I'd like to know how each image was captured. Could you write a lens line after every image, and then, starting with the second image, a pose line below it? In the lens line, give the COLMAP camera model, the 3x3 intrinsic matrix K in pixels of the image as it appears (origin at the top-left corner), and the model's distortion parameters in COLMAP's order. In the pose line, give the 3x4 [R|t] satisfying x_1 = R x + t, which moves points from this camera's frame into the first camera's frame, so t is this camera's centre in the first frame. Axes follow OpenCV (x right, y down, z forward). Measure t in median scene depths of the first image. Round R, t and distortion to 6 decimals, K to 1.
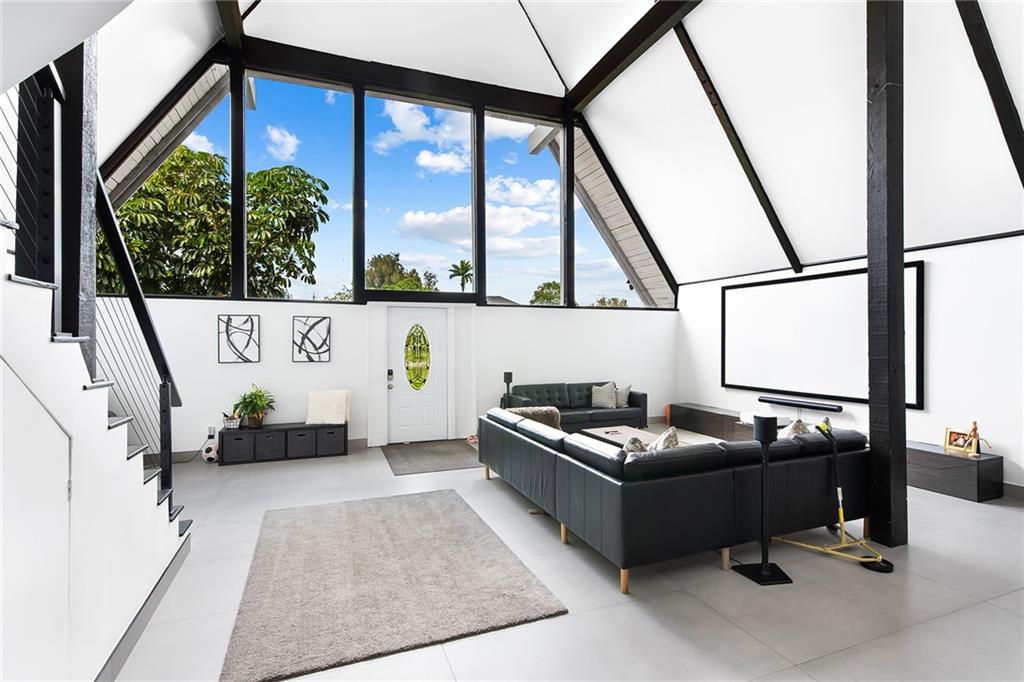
lens RADIAL K [[491.4, 0, 514.5], [0, 491.4, 337.5], [0, 0, 1]] dist [0.007550, 0.000105]
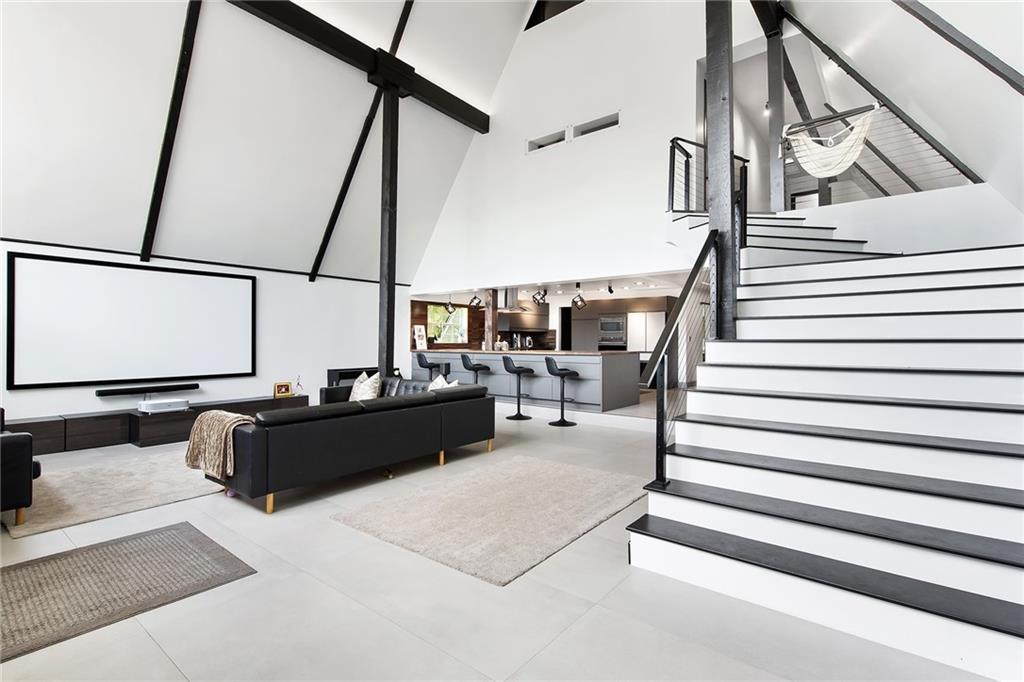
lens RADIAL K [[477.4, 0, 510.1], [0, 477.4, 340.4], [0, 0, 1]] dist [0.010824, -0.004763]
pose [[-0.492608, 0.001781, 0.870250, -0.668805], [-0.001607, 0.999994, -0.002956, 0.034245], [-0.870250, -0.002855, -0.492602, 0.842222]]
